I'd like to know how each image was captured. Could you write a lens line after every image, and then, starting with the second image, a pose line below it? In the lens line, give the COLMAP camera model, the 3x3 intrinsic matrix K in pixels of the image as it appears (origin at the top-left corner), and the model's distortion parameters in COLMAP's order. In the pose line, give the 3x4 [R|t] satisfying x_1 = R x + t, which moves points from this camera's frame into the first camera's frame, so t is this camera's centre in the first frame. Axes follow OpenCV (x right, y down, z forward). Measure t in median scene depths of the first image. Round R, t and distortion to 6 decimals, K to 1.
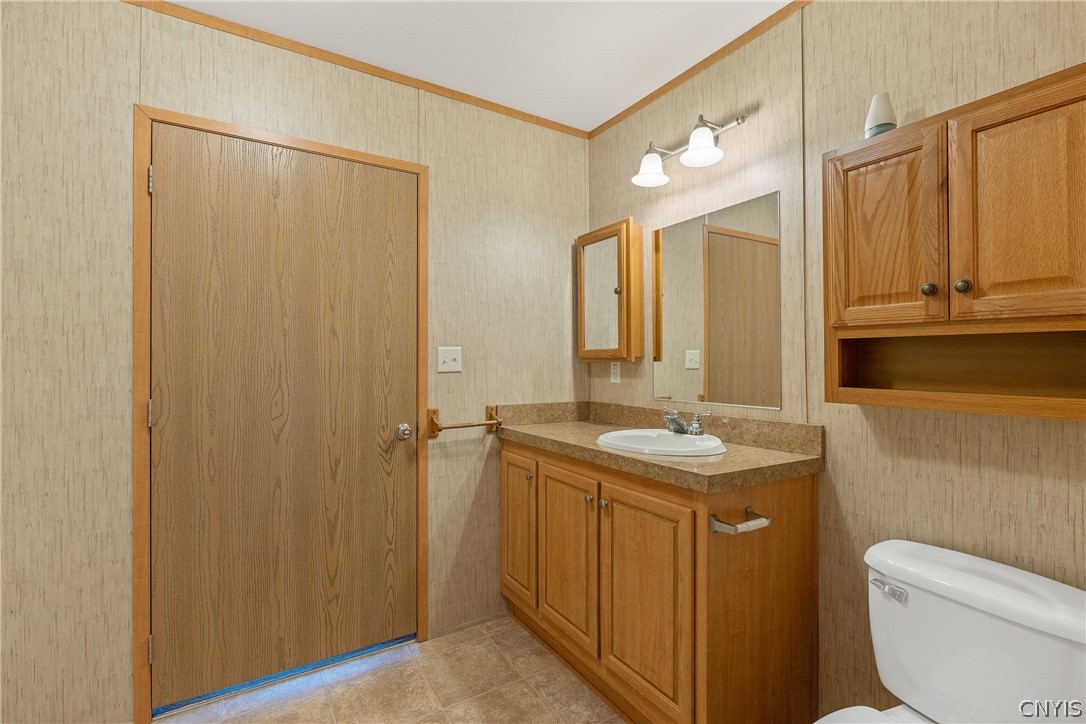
lens RADIAL K [[483.7, 0, 543.0], [0, 483.7, 362.0], [0, 0, 1]] dist [-0.005250, -0.000147]
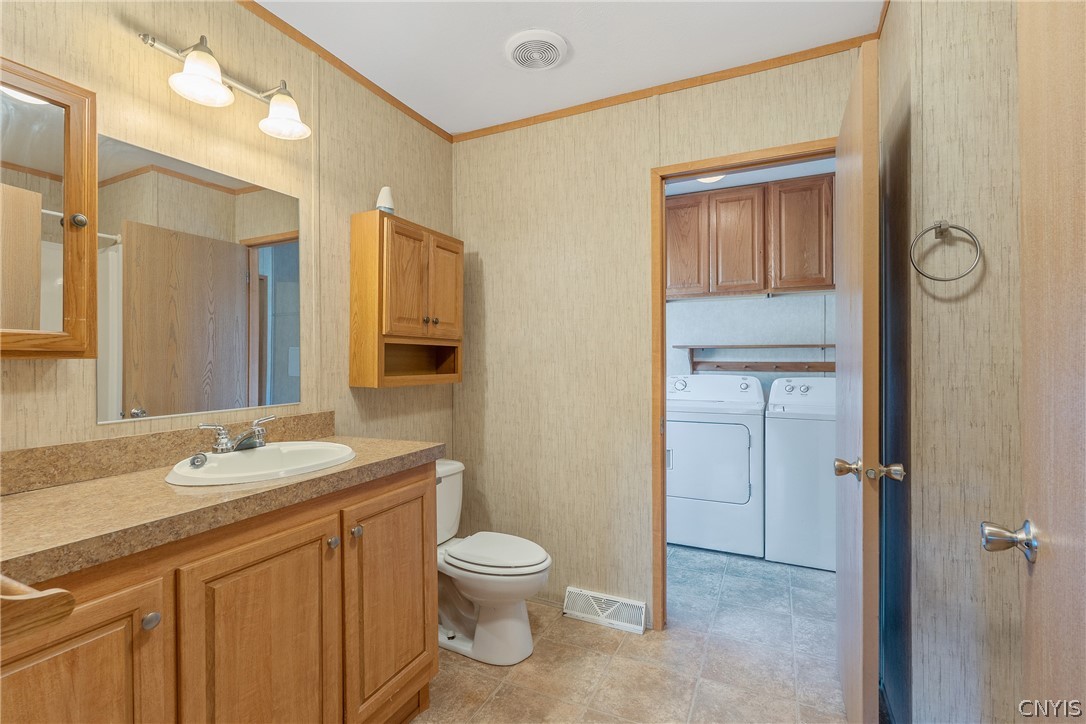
lens RADIAL K [[490.7, 0, 544.3], [0, 490.7, 357.8], [0, 0, 1]] dist [-0.001429, 0.000092]
pose [[-0.535289, 0.005490, 0.844651, -0.609064], [0.005990, 0.999978, -0.002703, 0.002247], [-0.844648, 0.003612, -0.535310, 0.954727]]
